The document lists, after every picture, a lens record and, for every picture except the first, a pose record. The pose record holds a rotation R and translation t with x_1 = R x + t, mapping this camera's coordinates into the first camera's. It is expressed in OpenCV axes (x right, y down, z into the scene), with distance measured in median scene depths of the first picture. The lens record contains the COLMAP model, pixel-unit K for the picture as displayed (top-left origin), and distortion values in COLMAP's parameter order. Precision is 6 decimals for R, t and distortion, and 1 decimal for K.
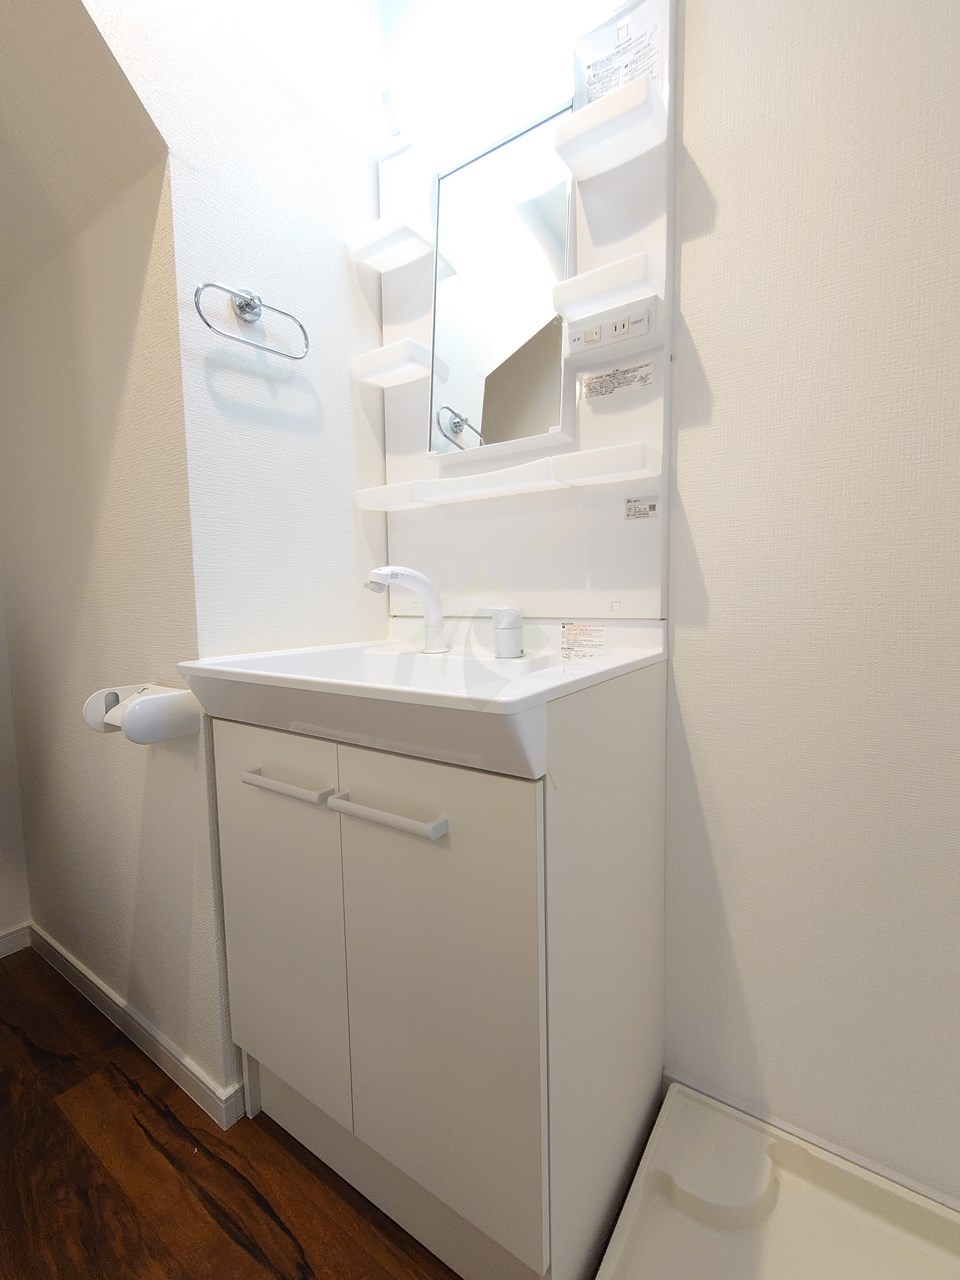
lens RADIAL K [[551.7, 0, 484.7], [0, 551.7, 644.3], [0, 0, 1]] dist [-0.000667, -0.001989]
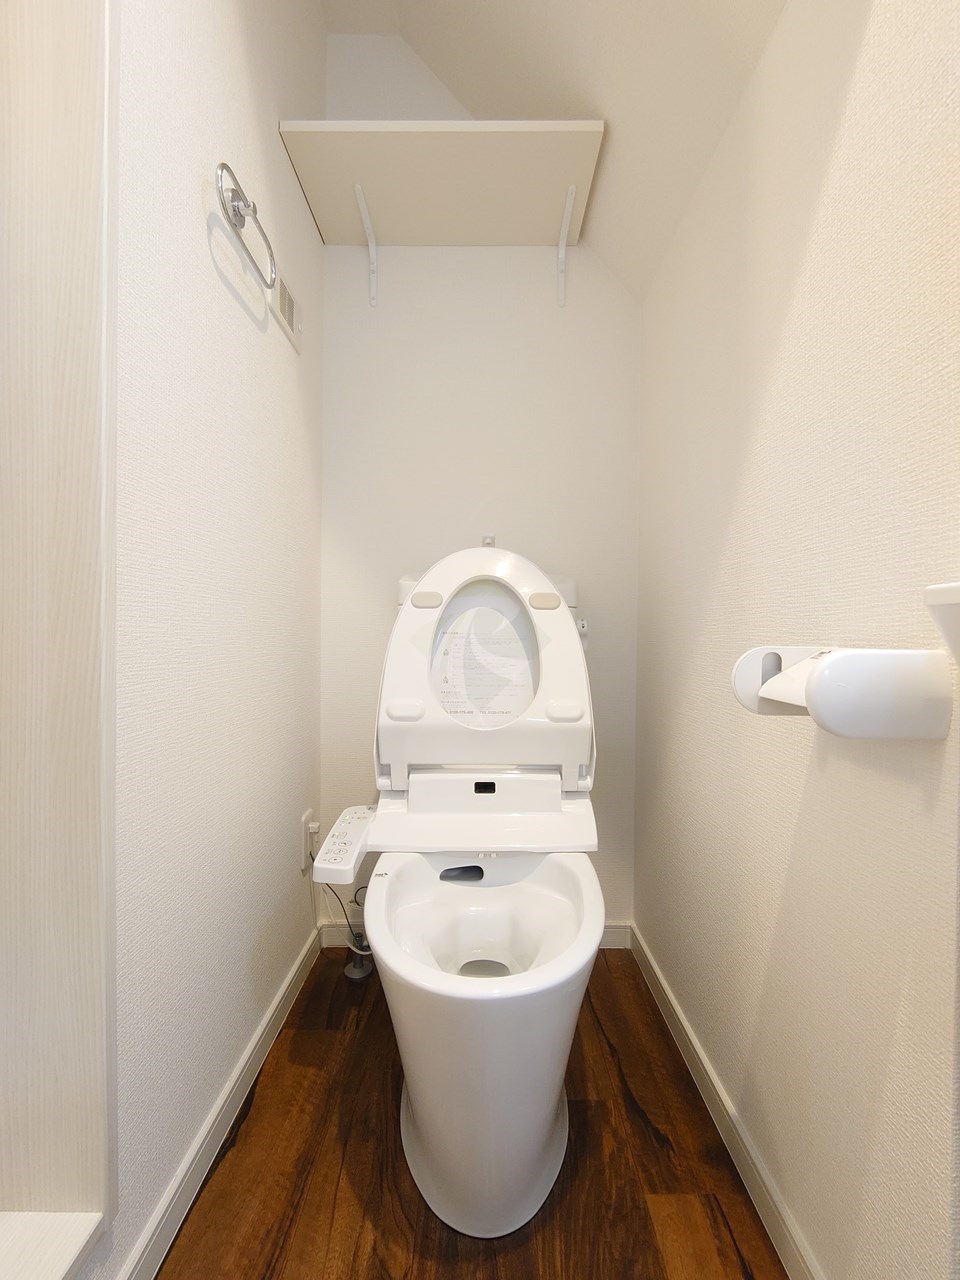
lens RADIAL K [[551.7, 0, 484.7], [0, 551.7, 644.3], [0, 0, 1]] dist [-0.000667, -0.001989]
pose [[0.569168, 0.034253, -0.821507, -0.325053], [-0.091361, 0.995579, -0.021787, 0.120112], [0.817130, 0.087454, 0.569782, 0.335374]]
